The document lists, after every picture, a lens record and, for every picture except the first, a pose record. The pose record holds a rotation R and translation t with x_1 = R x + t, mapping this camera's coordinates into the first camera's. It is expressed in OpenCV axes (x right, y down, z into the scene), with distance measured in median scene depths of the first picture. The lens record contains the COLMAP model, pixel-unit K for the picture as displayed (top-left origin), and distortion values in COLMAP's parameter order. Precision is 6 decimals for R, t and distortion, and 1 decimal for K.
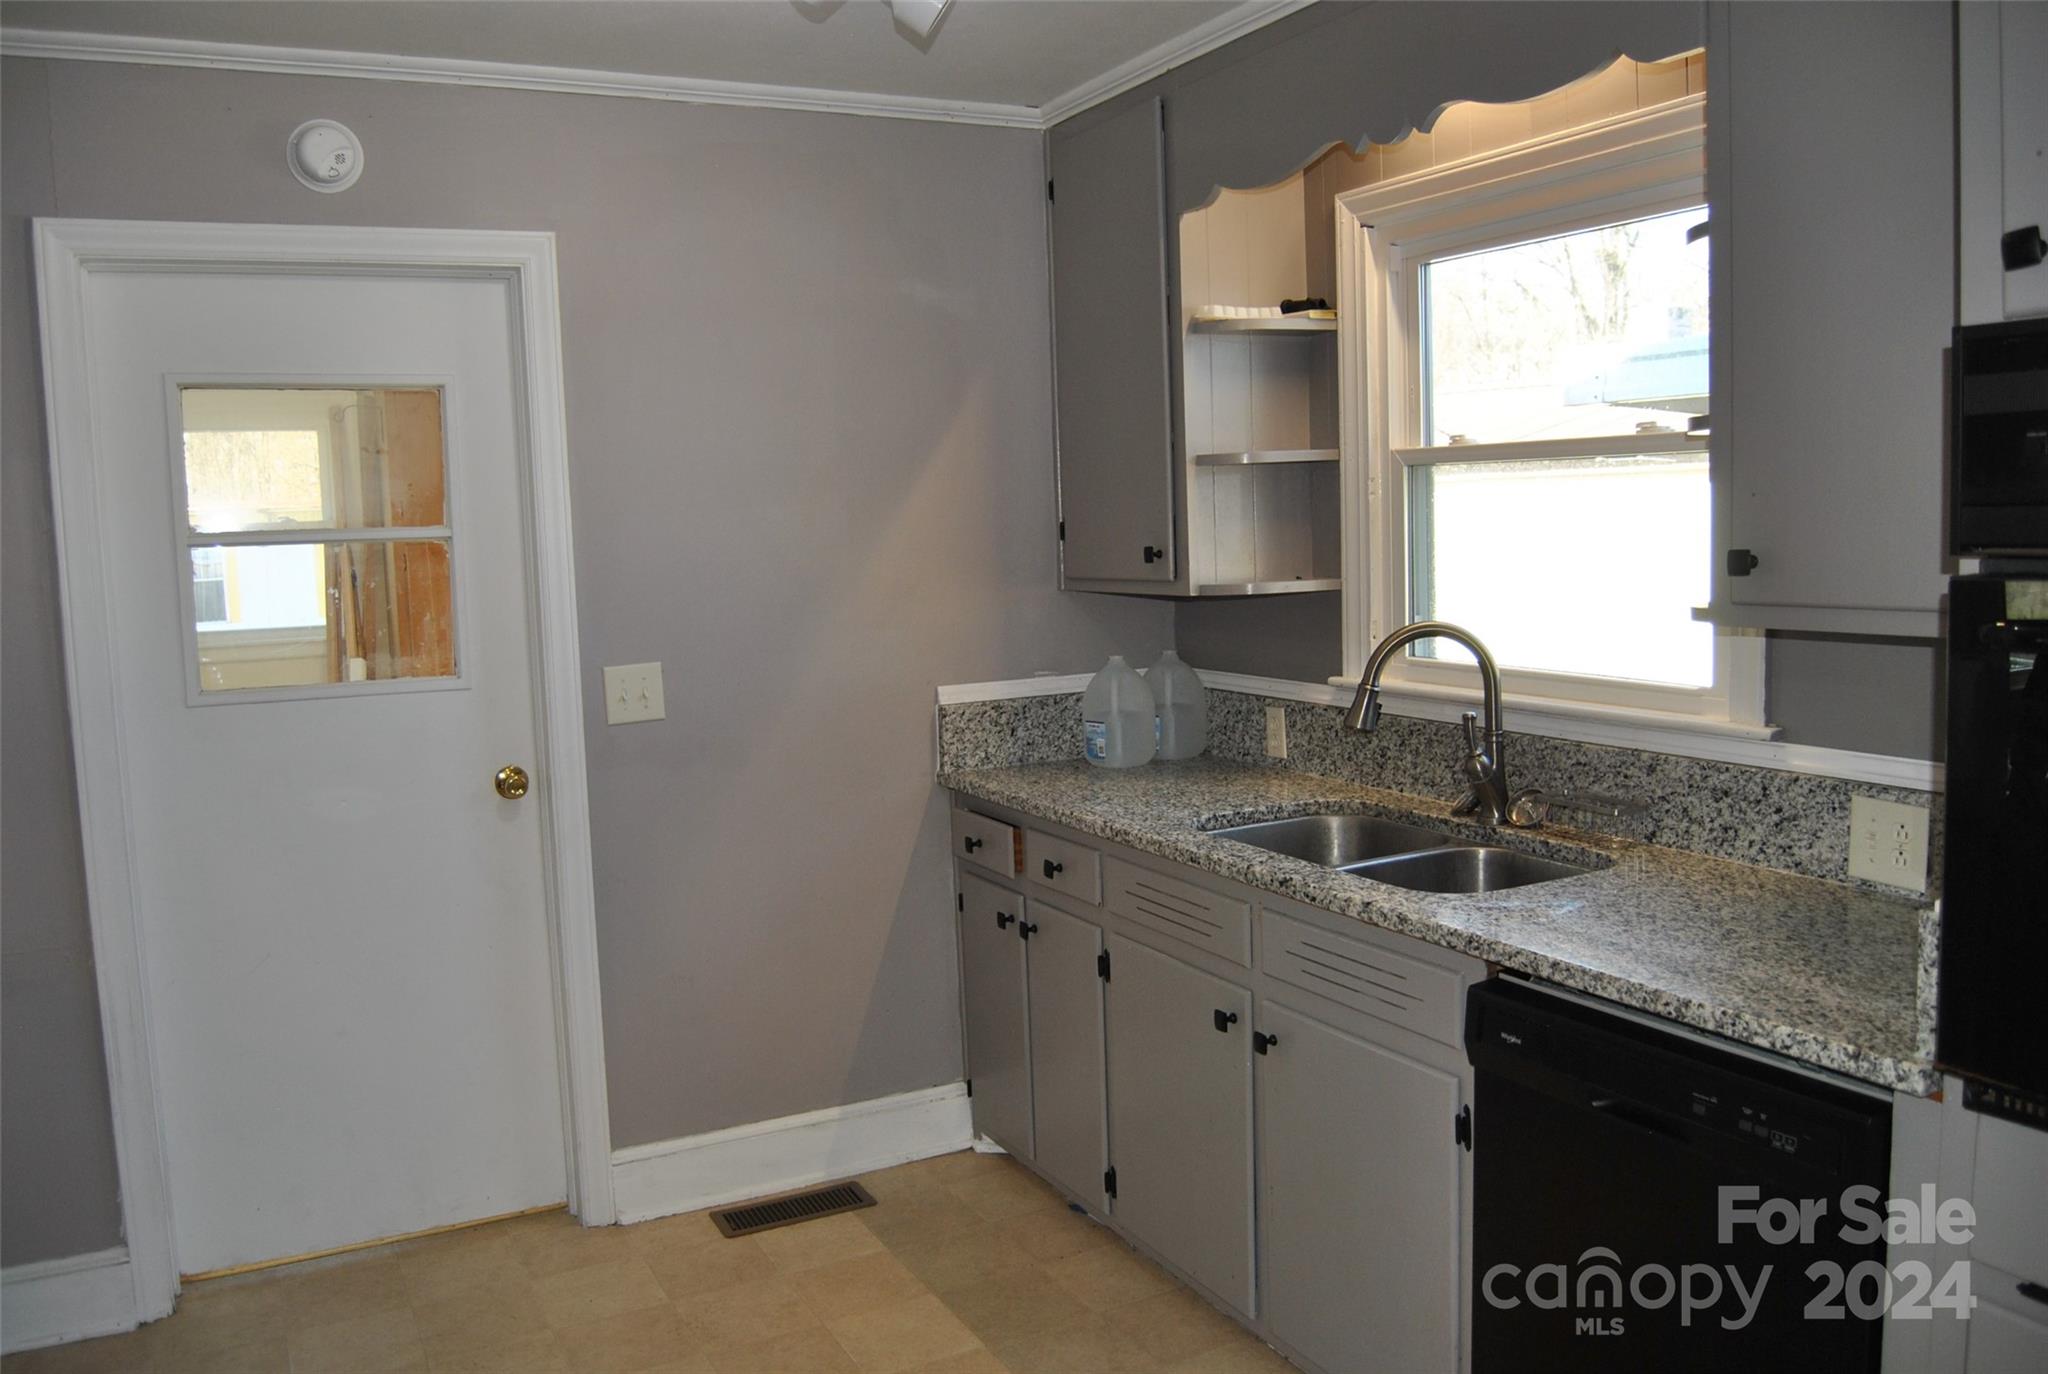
lens RADIAL K [[1610.8, 0, 1008.6], [0, 1610.8, 686.0], [0, 0, 1]] dist [-0.097565, 0.043580]
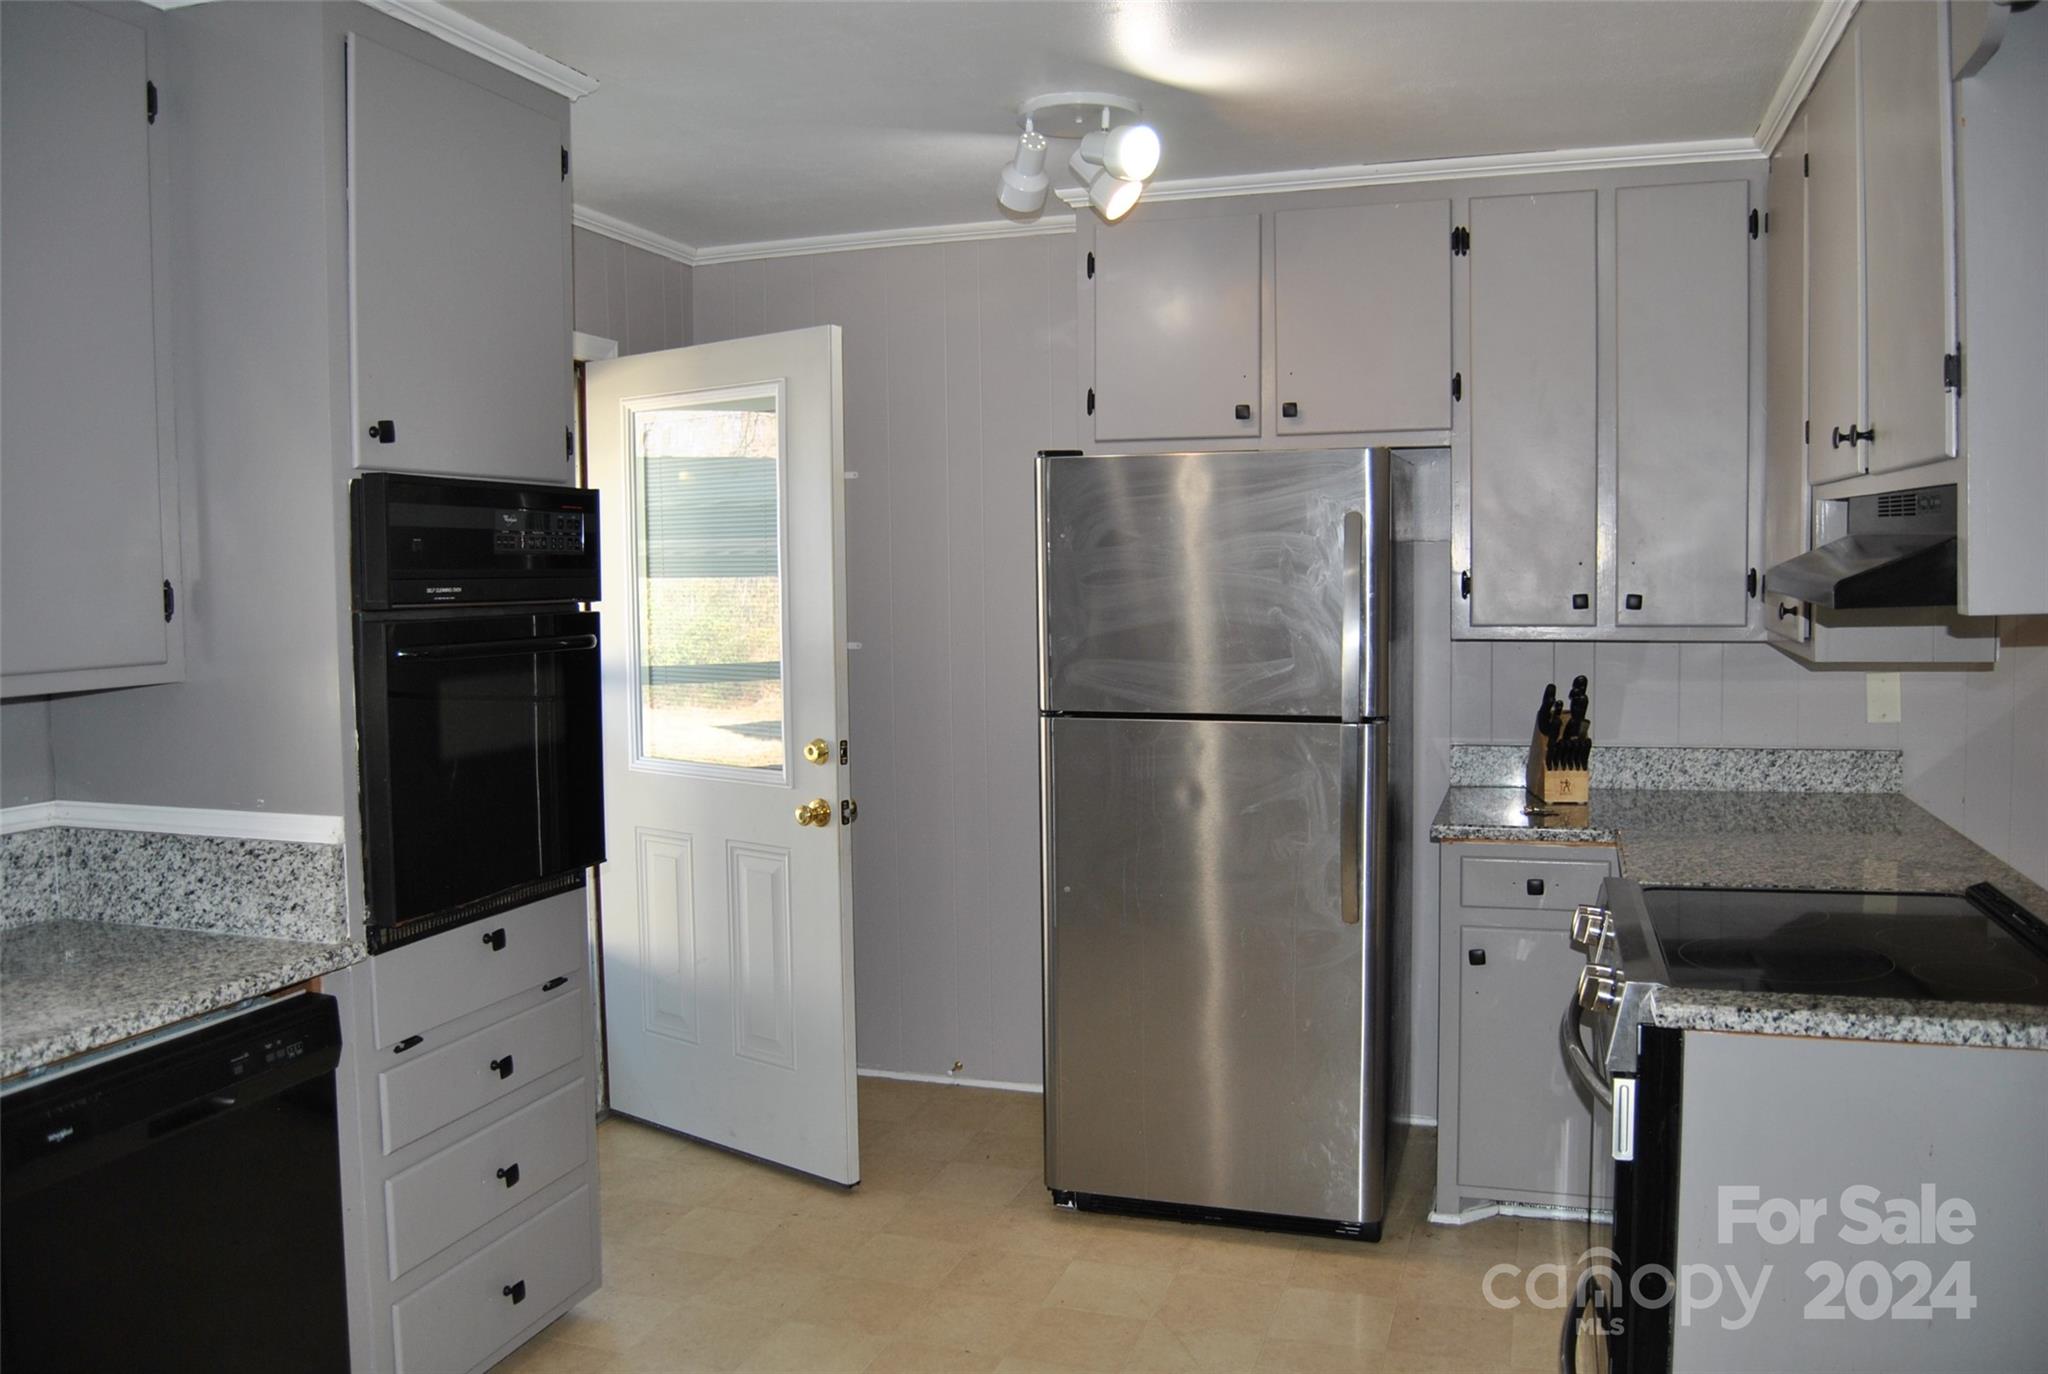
lens RADIAL K [[1610.8, 0, 1008.6], [0, 1610.8, 686.0], [0, 0, 1]] dist [-0.097565, 0.043580]
pose [[-0.703594, -0.007469, 0.710563, -0.626543], [0.107646, 0.987285, 0.116968, -0.076893], [-0.702401, 0.158787, -0.693844, 1.020390]]
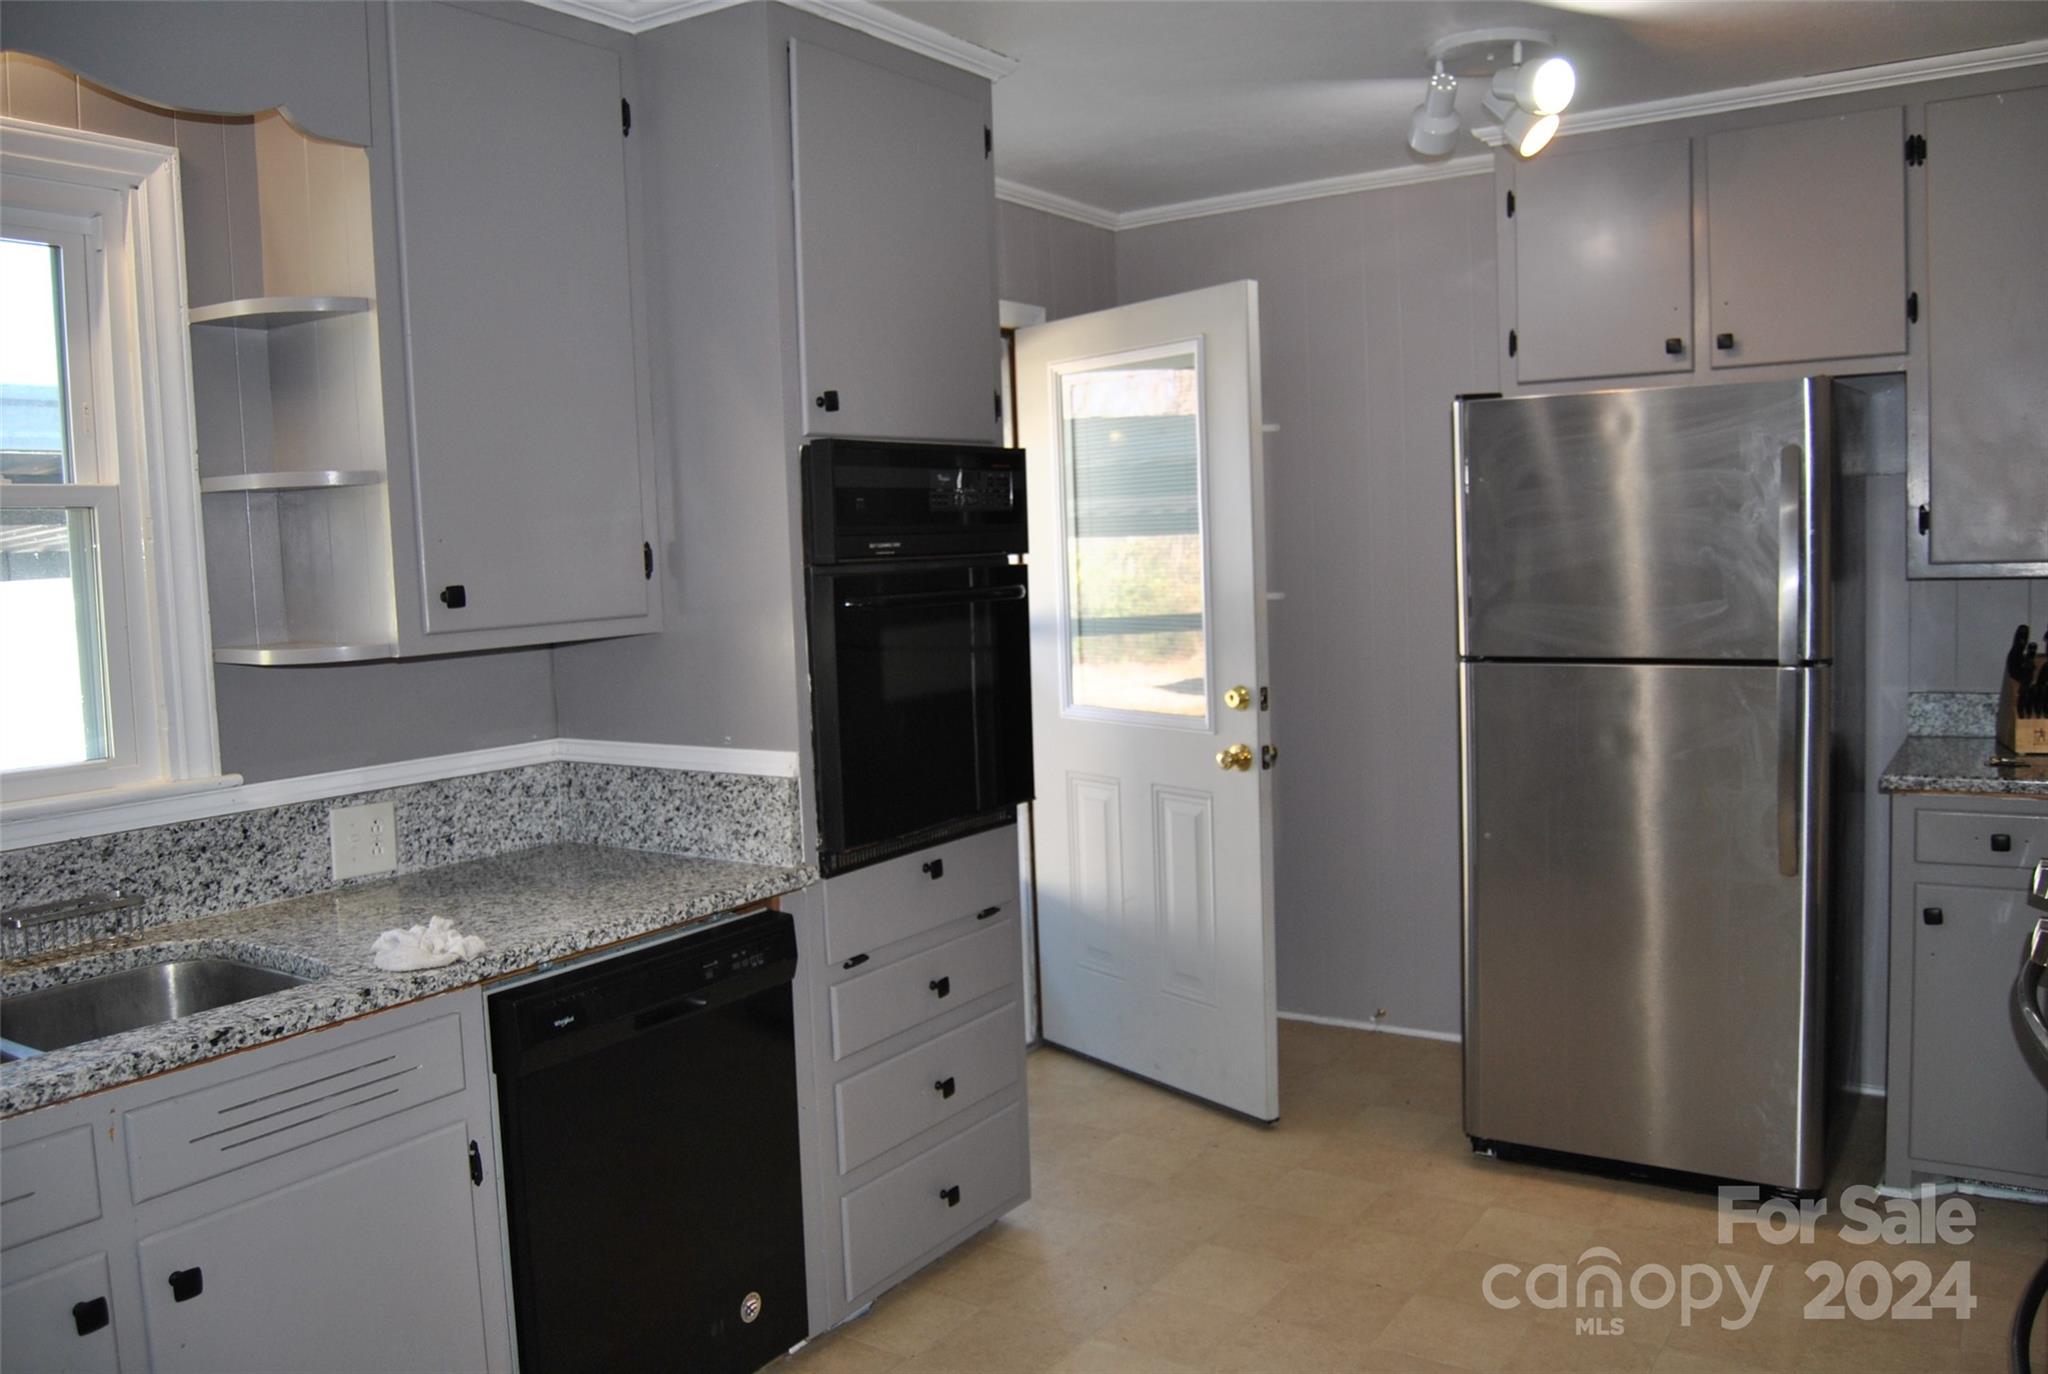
lens RADIAL K [[1610.8, 0, 1008.6], [0, 1610.8, 686.0], [0, 0, 1]] dist [-0.097565, 0.043580]
pose [[-0.485944, -0.023818, 0.873665, -0.669743], [0.143225, 0.983945, 0.106488, -0.067664], [-0.862175, 0.176878, -0.474731, 1.031915]]
